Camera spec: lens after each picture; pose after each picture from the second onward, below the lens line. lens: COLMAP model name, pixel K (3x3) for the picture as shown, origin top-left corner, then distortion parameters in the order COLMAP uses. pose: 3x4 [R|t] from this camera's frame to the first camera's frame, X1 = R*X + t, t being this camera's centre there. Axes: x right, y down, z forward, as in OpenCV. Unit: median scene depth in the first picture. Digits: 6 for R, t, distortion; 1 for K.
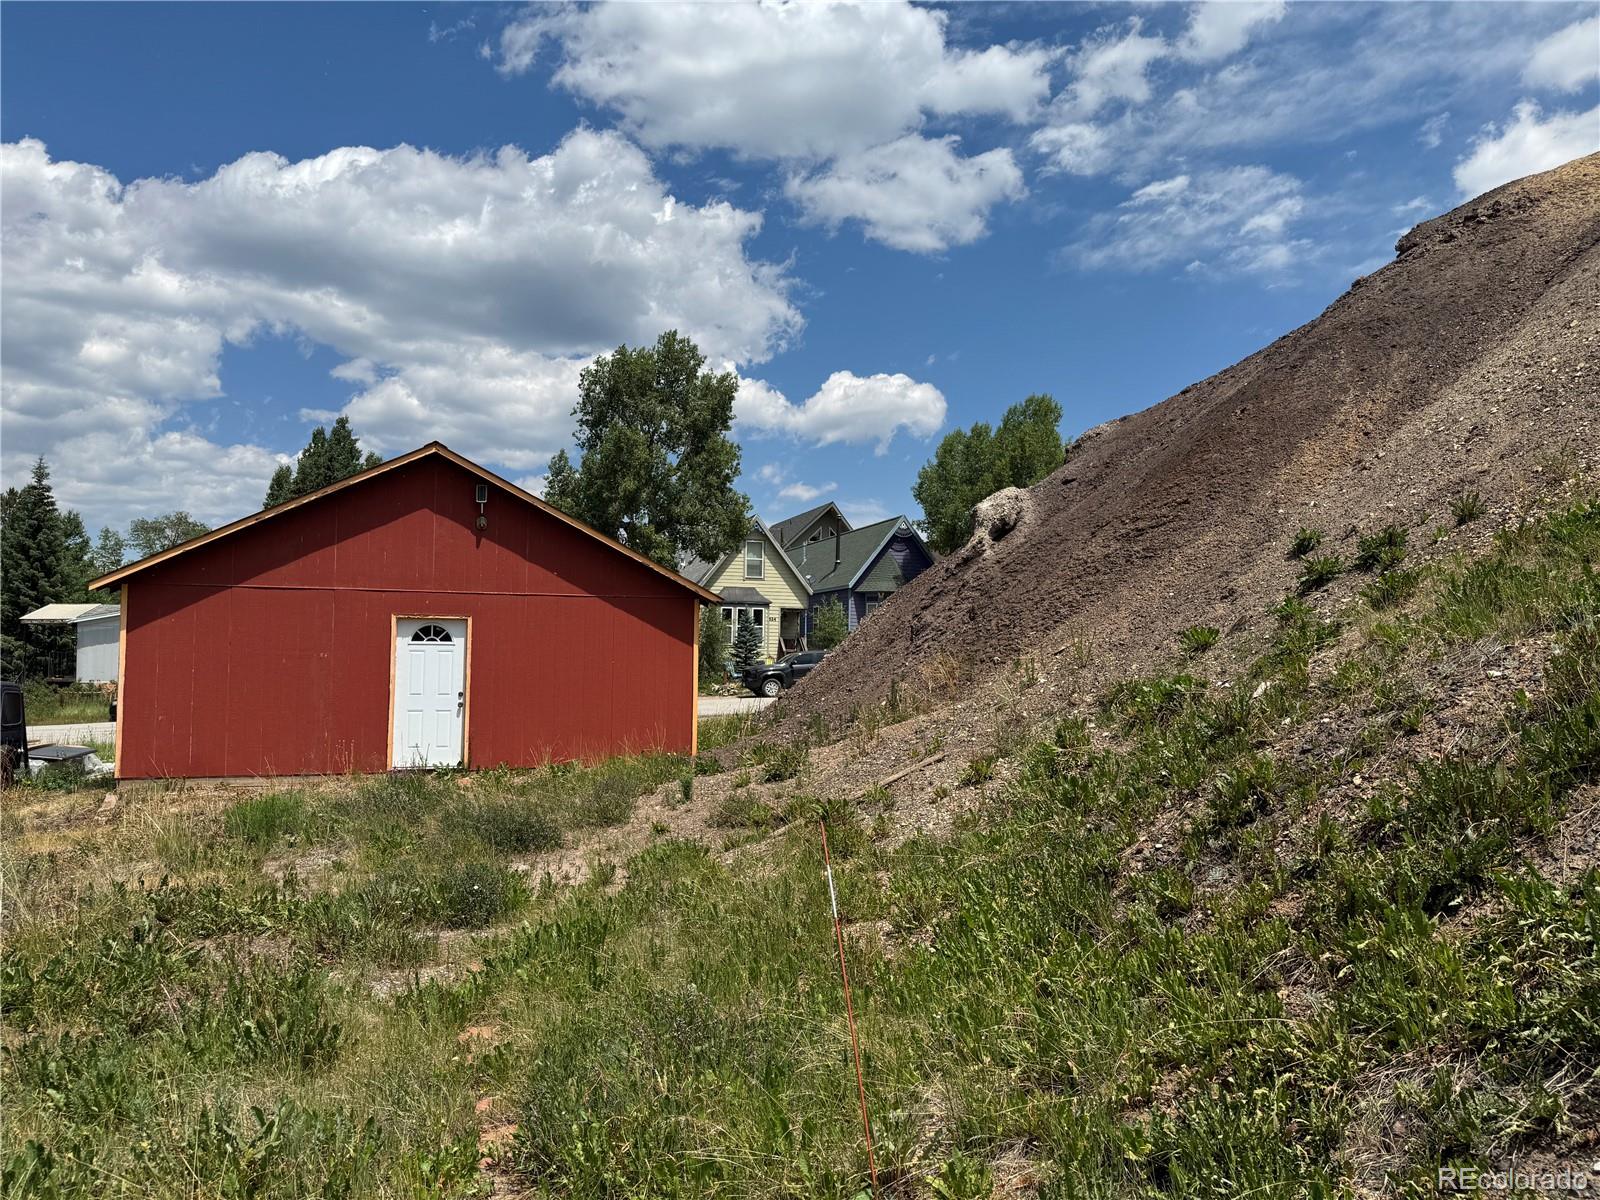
lens RADIAL K [[1109.2, 0, 794.6], [0, 1109.2, 596.4], [0, 0, 1]] dist [0.043361, -0.003432]
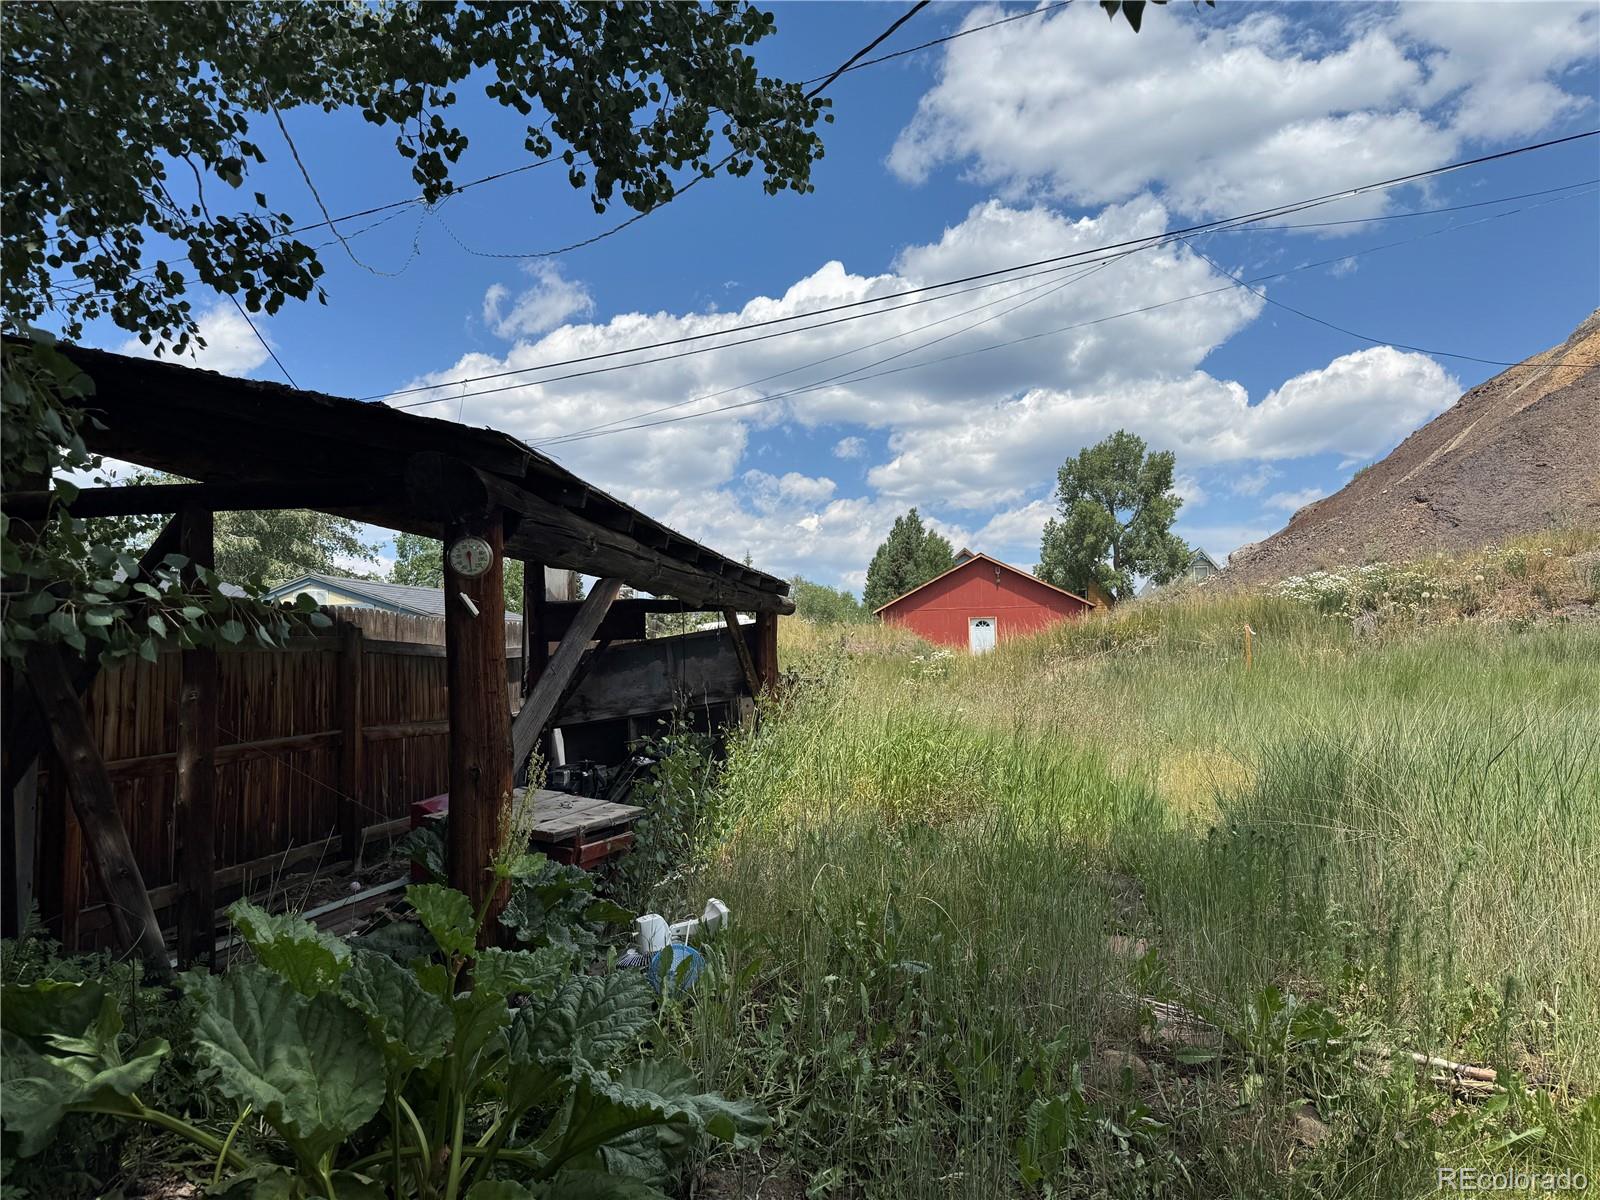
lens RADIAL K [[1109.2, 0, 798.3], [0, 1109.2, 600.0], [0, 0, 1]] dist [0.043361, -0.003432]
pose [[0.892607, -0.064190, -0.446242, 0.155272], [0.053893, 0.997907, -0.035742, 0.015834], [0.447602, 0.007855, 0.894198, -0.519218]]
